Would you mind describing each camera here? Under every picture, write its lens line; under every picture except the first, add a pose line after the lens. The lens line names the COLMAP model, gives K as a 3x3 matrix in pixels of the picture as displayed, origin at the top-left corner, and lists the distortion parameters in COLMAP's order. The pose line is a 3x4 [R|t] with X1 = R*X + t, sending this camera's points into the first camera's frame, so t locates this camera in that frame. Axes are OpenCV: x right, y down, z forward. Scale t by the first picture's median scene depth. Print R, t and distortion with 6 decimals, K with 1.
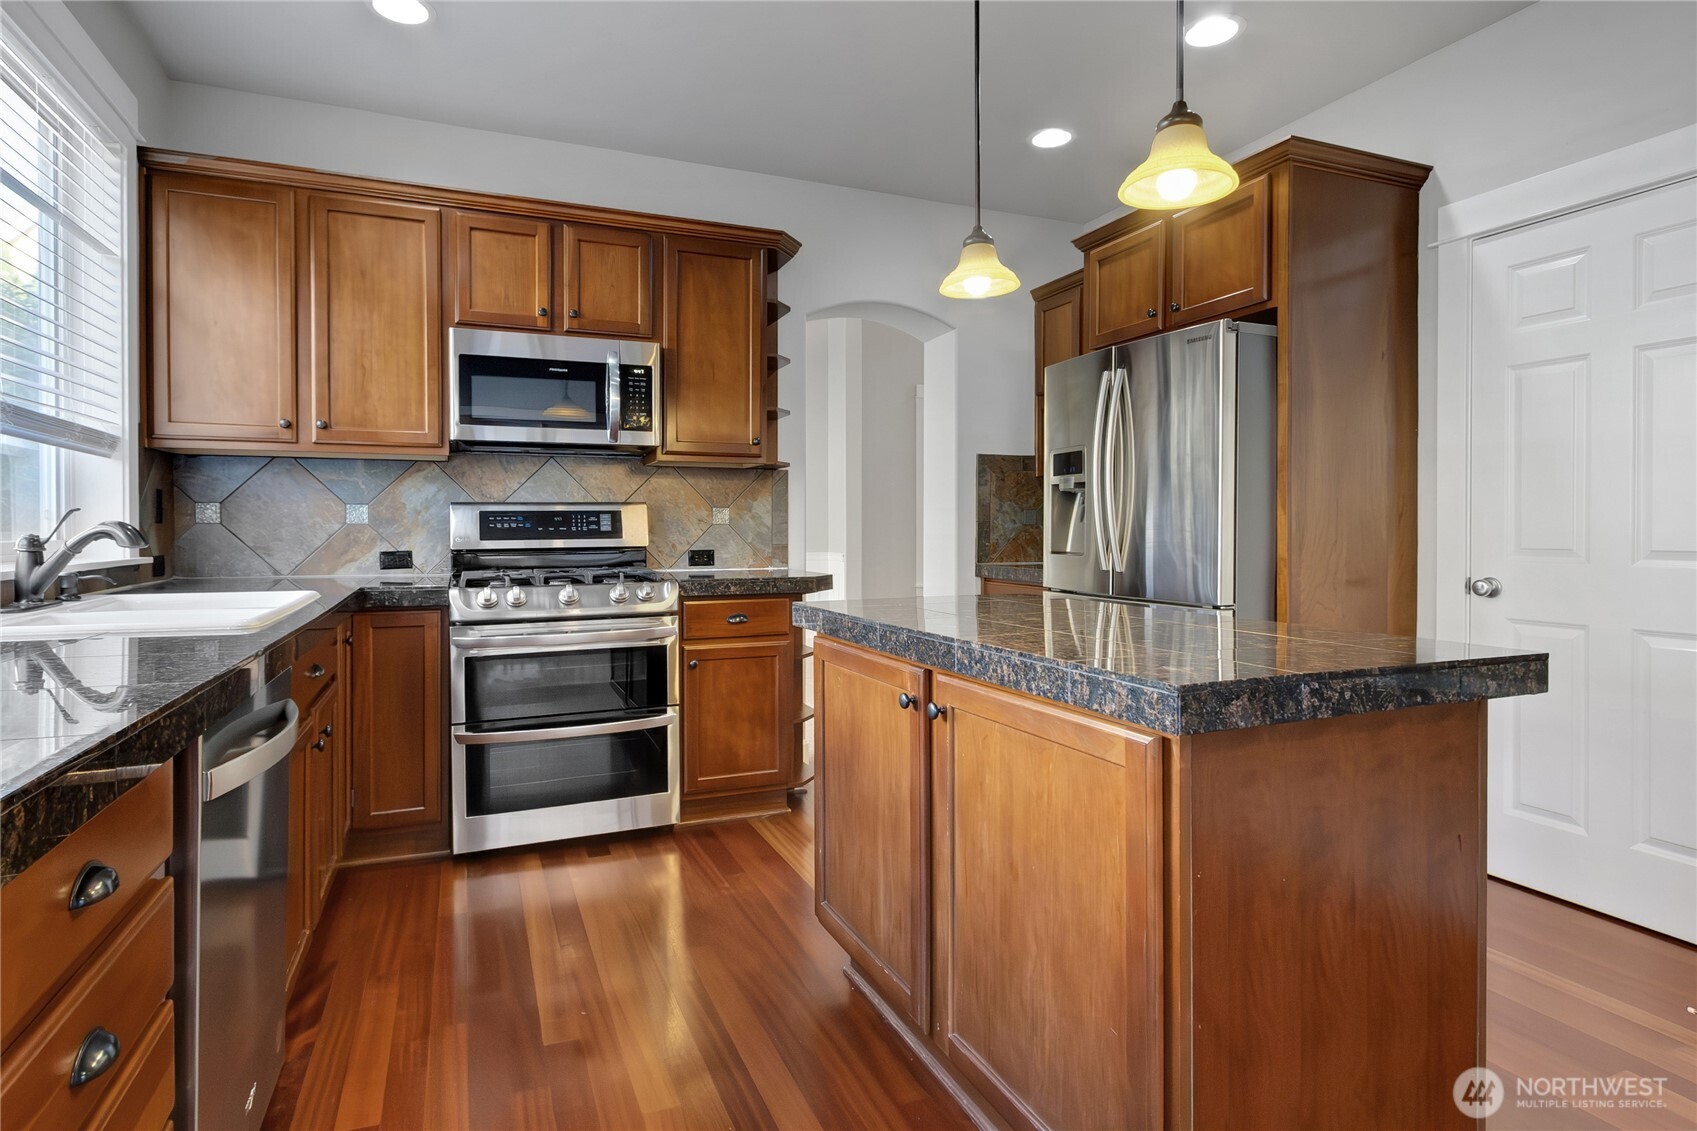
lens RADIAL K [[876.5, 0, 815.9], [0, 876.5, 537.6], [0, 0, 1]] dist [-0.024986, -0.001681]
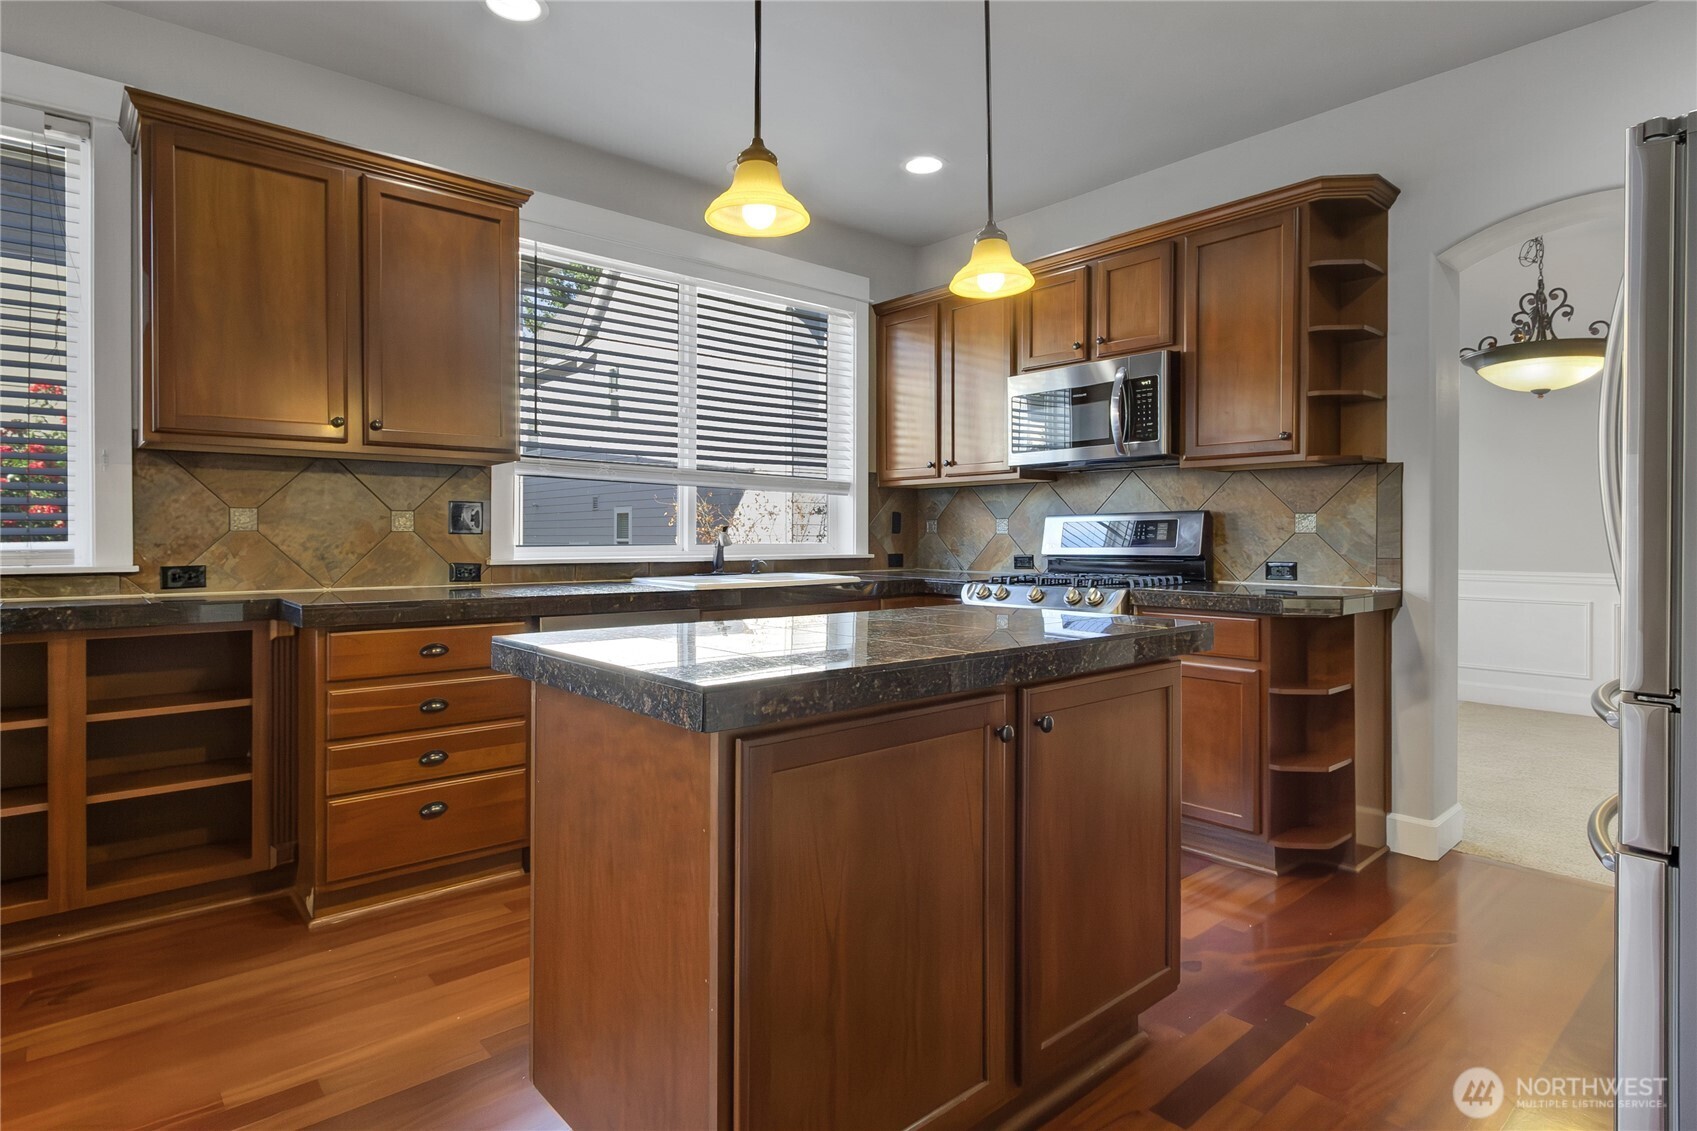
lens RADIAL K [[876.5, 0, 815.9], [0, 876.5, 537.6], [0, 0, 1]] dist [-0.024986, -0.001681]
pose [[0.311730, 0.002356, -0.950168, 0.634966], [-0.010977, 0.999939, -0.001122, -0.004962], [0.950107, 0.010780, 0.311737, 0.320791]]
